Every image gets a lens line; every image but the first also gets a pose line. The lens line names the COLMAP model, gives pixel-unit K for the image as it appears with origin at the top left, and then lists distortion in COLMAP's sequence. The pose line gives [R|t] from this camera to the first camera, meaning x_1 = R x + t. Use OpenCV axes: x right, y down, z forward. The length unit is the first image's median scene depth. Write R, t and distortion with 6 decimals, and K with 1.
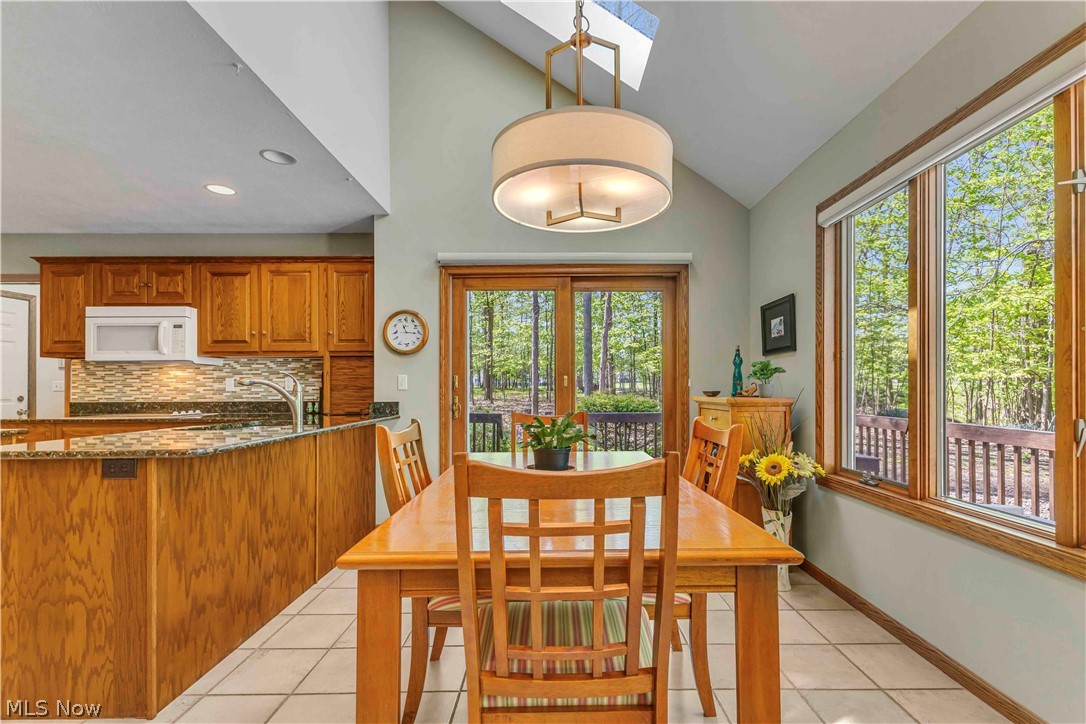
lens RADIAL K [[480.9, 0, 560.8], [0, 480.9, 387.5], [0, 0, 1]] dist [0.001335, 0.000074]
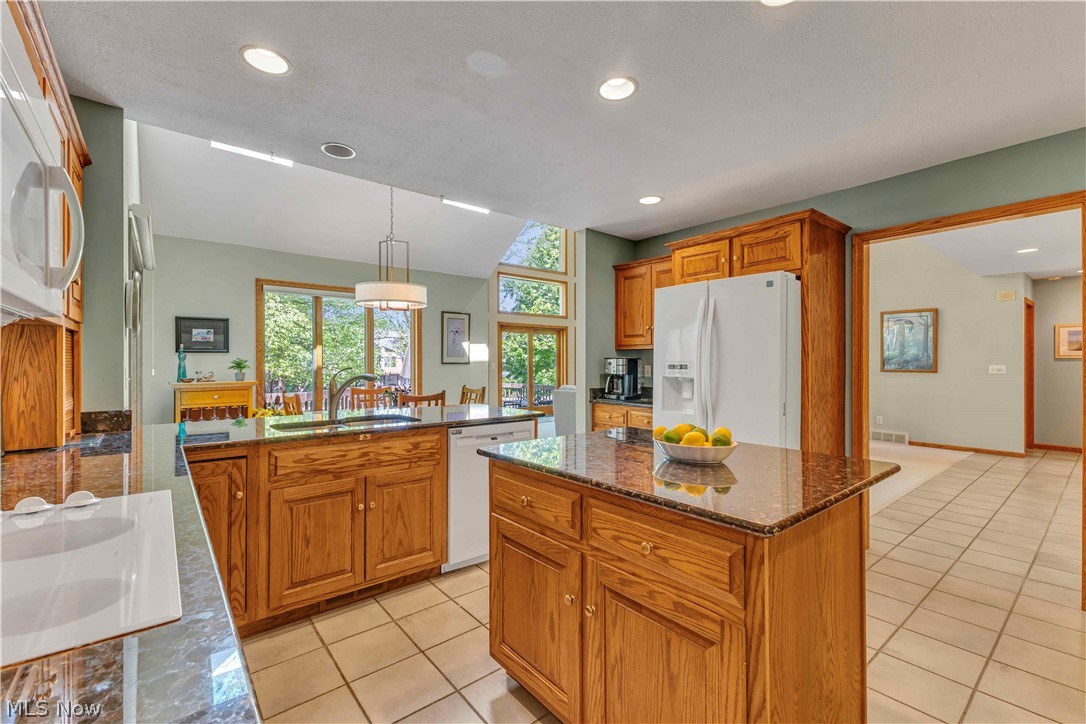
lens RADIAL K [[470.2, 0, 538.2], [0, 470.2, 364.8], [0, 0, 1]] dist [0.000900, -0.000017]
pose [[-0.622811, 0.000551, 0.782372, -1.179198], [-0.000143, 1.000000, -0.000819, -0.026655], [-0.782372, -0.000622, -0.622811, 0.950222]]
